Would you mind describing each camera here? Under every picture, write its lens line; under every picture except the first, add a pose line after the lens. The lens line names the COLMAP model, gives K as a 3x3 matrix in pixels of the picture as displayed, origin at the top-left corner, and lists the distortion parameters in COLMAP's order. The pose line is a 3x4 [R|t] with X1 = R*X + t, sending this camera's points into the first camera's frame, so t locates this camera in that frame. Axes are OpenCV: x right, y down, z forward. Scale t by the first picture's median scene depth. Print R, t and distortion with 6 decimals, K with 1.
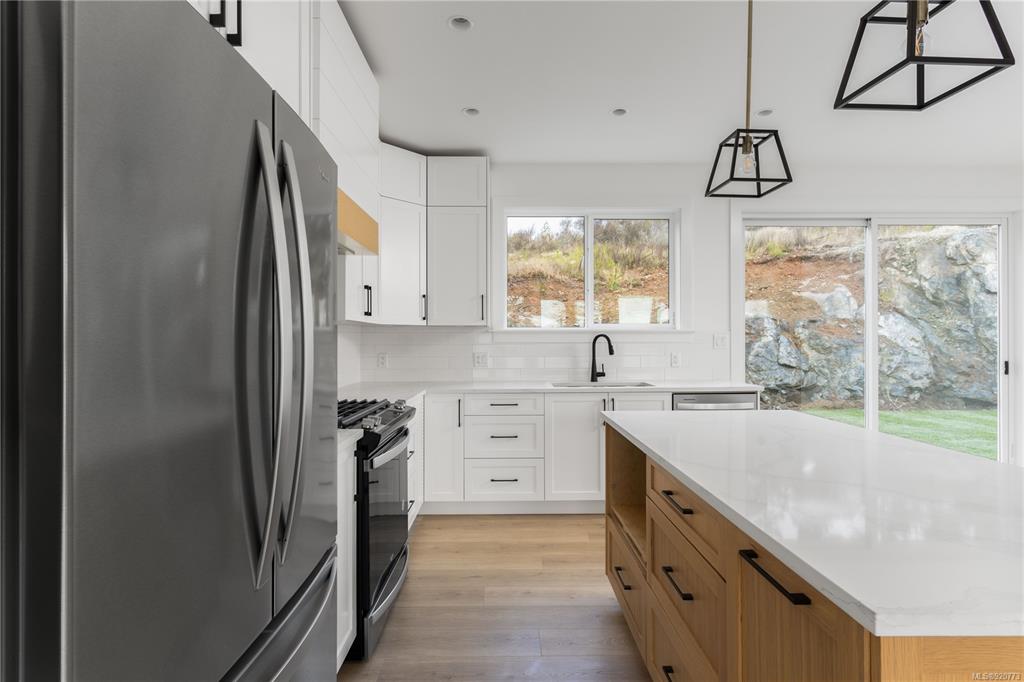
lens RADIAL K [[502.6, 0, 512.0], [0, 502.6, 341.0], [0, 0, 1]] dist [0.002566, -0.000108]
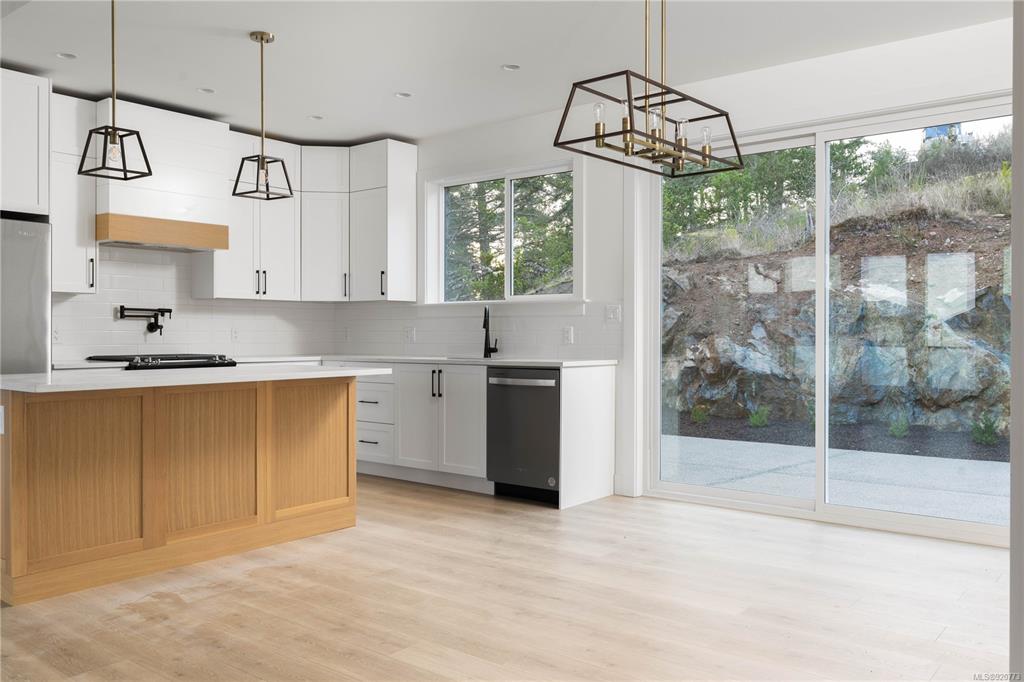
lens RADIAL K [[824.8, 0, 512.0], [0, 824.8, 341.0], [0, 0, 1]] dist [0.003417, -0.007501]
pose [[0.769796, 0.010172, -0.638209, 0.421700], [-0.004430, 0.999934, 0.010595, 0.011861], [0.638275, -0.005329, 0.769790, -0.054489]]
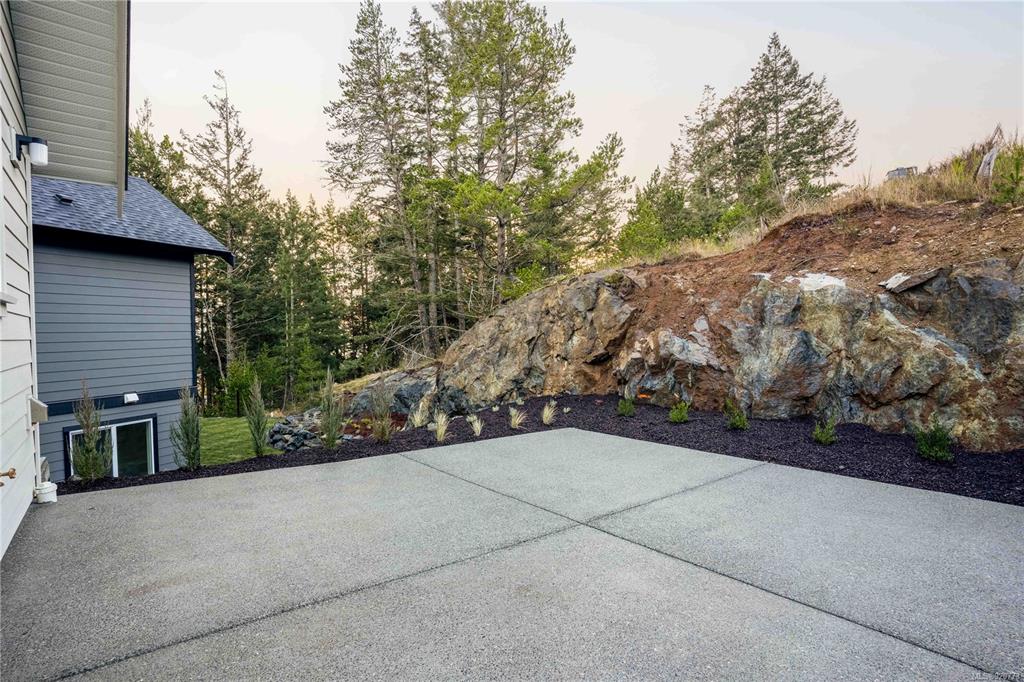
lens RADIAL K [[503.5, 0, 512.0], [0, 503.5, 341.0], [0, 0, 1]] dist [-0.081951, 0.035131]
pose [[0.623004, 0.008003, -0.782178, 0.341443], [0.013606, 0.999686, 0.021066, 0.015451], [0.782100, -0.023766, 0.622699, 0.433861]]
